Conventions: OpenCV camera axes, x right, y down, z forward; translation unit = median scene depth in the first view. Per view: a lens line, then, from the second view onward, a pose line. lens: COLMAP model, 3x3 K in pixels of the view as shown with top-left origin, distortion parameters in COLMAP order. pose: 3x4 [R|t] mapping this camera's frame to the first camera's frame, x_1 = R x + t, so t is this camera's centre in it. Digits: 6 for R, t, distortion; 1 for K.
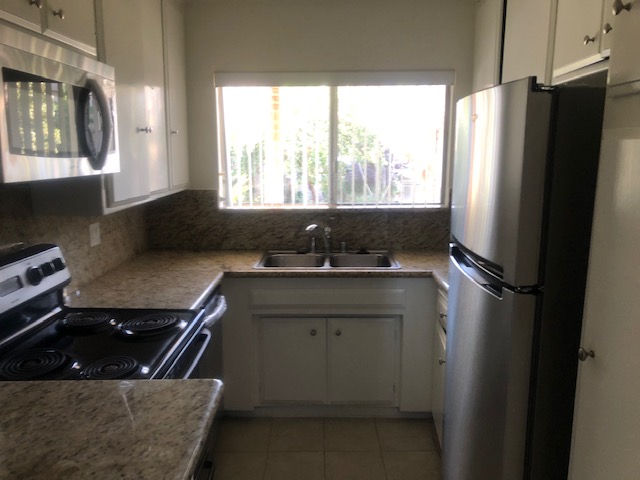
lens RADIAL K [[523.0, 0, 320.9], [0, 523.0, 233.3], [0, 0, 1]] dist [0.090553, -0.148297]
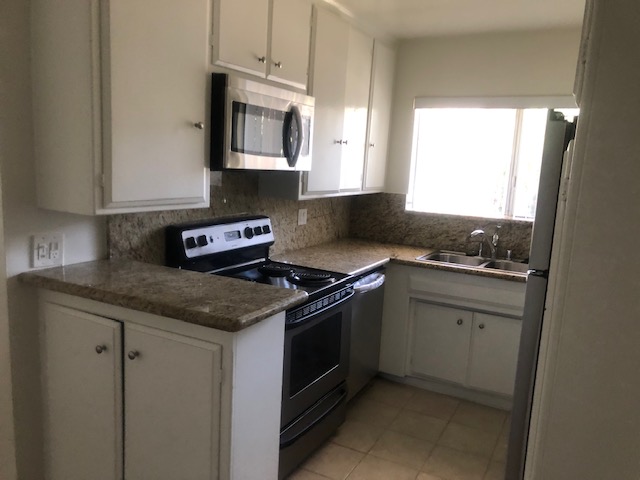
lens RADIAL K [[527.2, 0, 315.4], [0, 527.2, 238.7], [0, 0, 1]] dist [0.024793, -0.011007]
pose [[0.872678, 0.115180, -0.474517, 0.247655], [-0.126584, 0.991924, 0.007971, 0.041641], [0.471603, 0.053110, 0.880210, -0.181016]]
